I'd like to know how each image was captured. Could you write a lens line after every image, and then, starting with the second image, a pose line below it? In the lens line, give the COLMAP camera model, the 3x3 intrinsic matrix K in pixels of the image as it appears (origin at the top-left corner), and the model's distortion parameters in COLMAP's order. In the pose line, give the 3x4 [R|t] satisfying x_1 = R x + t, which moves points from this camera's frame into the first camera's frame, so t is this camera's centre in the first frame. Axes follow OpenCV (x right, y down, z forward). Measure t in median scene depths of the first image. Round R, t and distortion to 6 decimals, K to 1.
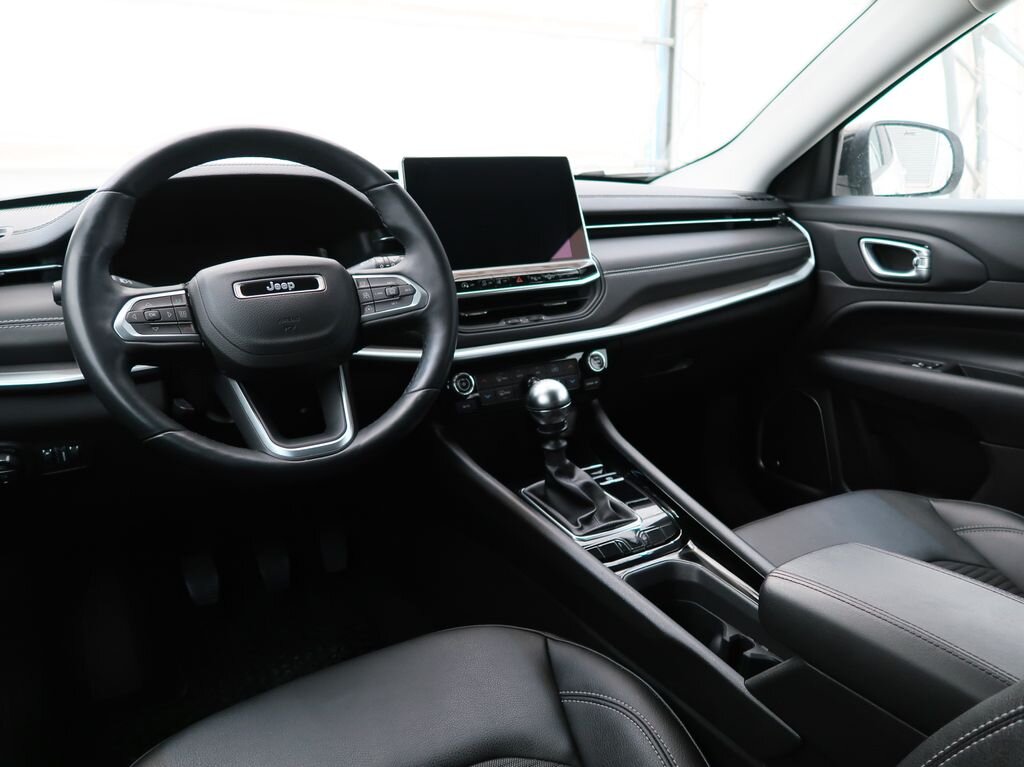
lens RADIAL K [[782.9, 0, 509.4], [0, 782.9, 387.4], [0, 0, 1]] dist [-0.014884, -0.010489]
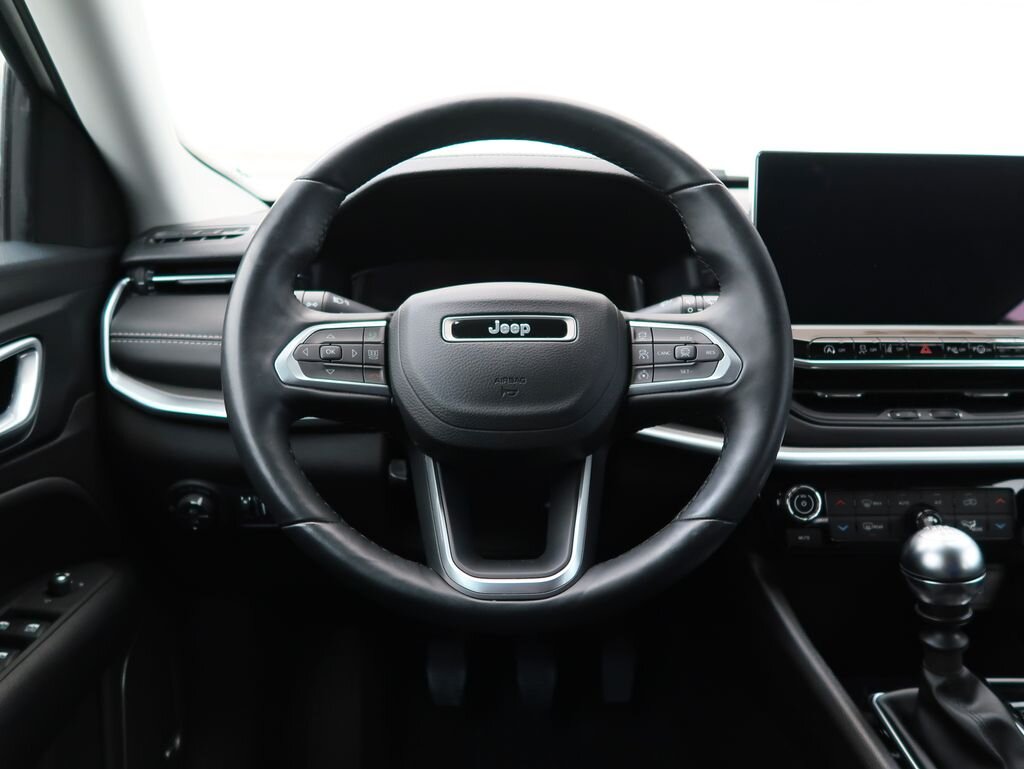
lens RADIAL K [[861.7, 0, 506.6], [0, 861.7, 391.7], [0, 0, 1]] dist [-0.013945, -0.015288]
pose [[0.881164, 0.129009, -0.454869, 0.036464], [-0.148294, 0.988920, -0.006796, -0.055322], [0.448953, 0.073443, 0.890532, 0.272056]]
